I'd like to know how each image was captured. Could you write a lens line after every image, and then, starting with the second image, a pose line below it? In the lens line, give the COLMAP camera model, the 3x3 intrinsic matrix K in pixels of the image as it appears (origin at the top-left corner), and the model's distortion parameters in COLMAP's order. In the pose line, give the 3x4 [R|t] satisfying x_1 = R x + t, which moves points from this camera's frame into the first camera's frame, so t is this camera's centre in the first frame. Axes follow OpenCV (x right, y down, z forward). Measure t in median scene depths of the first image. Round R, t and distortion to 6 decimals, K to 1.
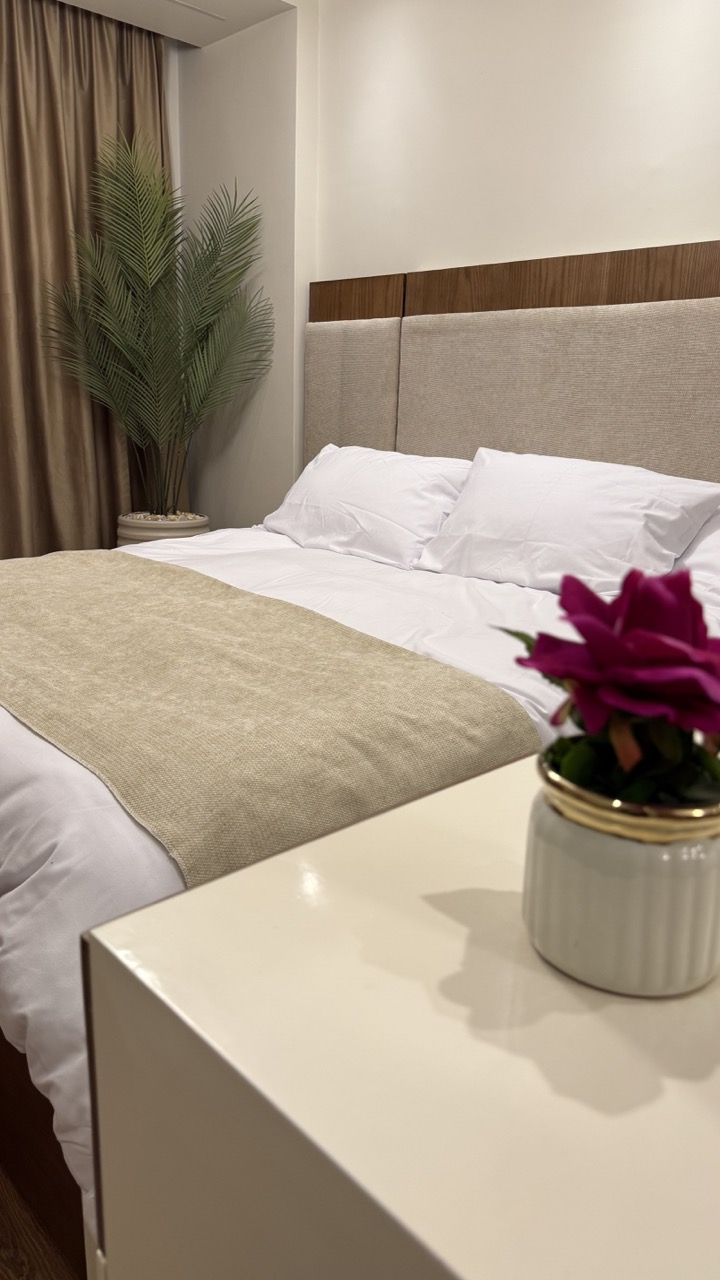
lens RADIAL K [[902.8, 0, 360.0], [0, 902.8, 640.0], [0, 0, 1]] dist [0.130367, -0.221027]
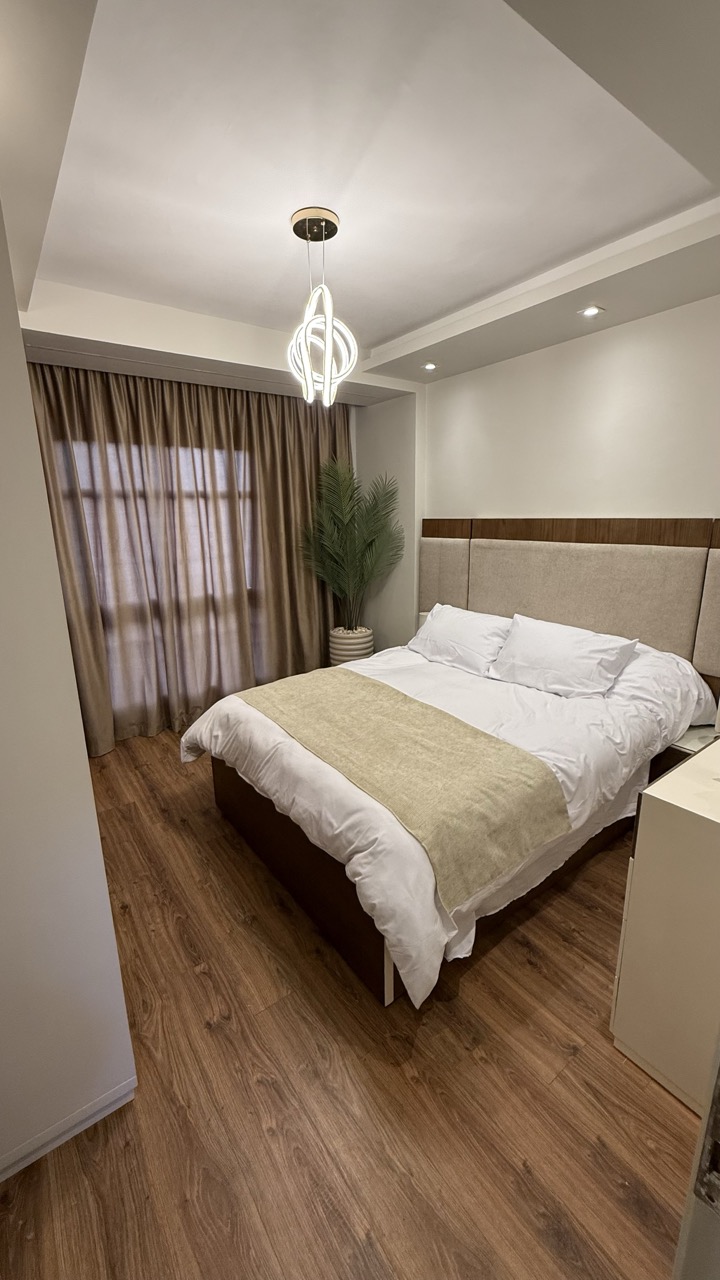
lens RADIAL K [[511.7, 0, 359.6], [0, 511.7, 636.0], [0, 0, 1]] dist [-0.002588, -0.000197]
pose [[0.991995, -0.017600, -0.125046, -0.076199], [0.014455, 0.999557, -0.026015, -0.135851], [0.125448, 0.023999, 0.991810, -0.209915]]
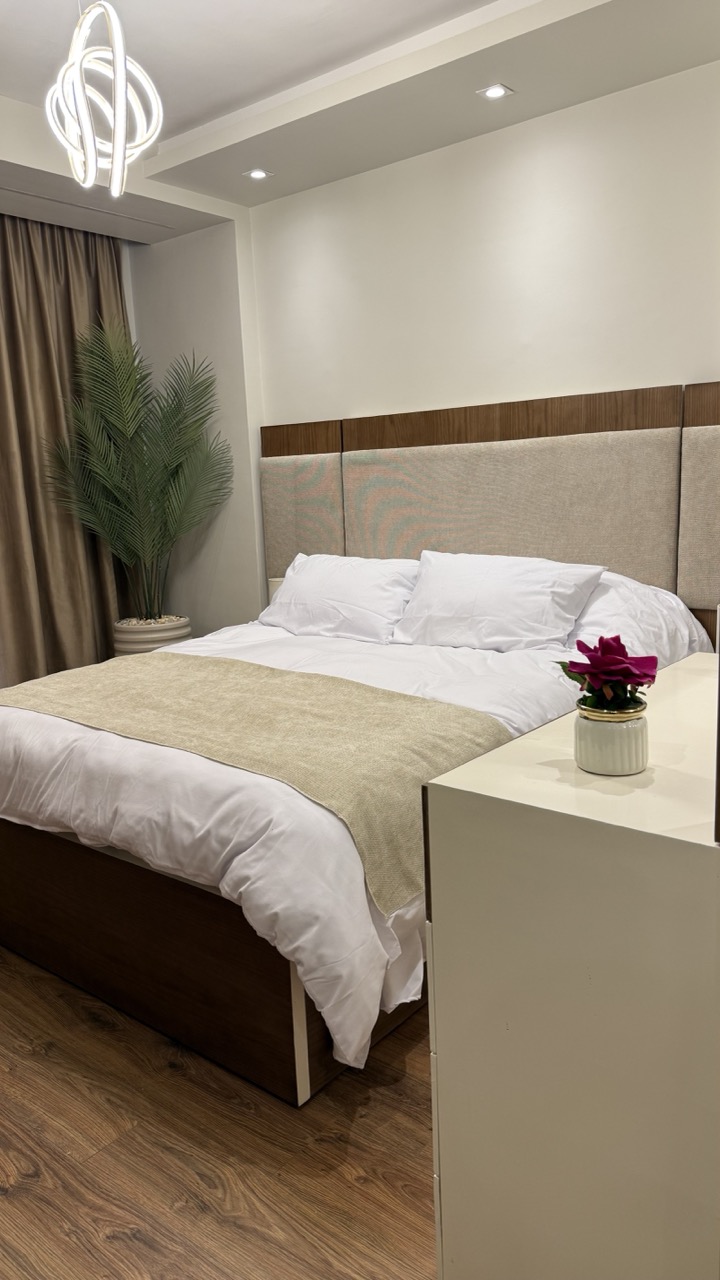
lens RADIAL K [[902.8, 0, 360.0], [0, 902.8, 640.0], [0, 0, 1]] dist [0.130367, -0.221027]
pose [[0.987708, -0.093641, 0.125160, -0.142014], [0.103720, 0.991654, -0.076586, 0.013792], [-0.116943, 0.088626, 0.989176, -0.308255]]
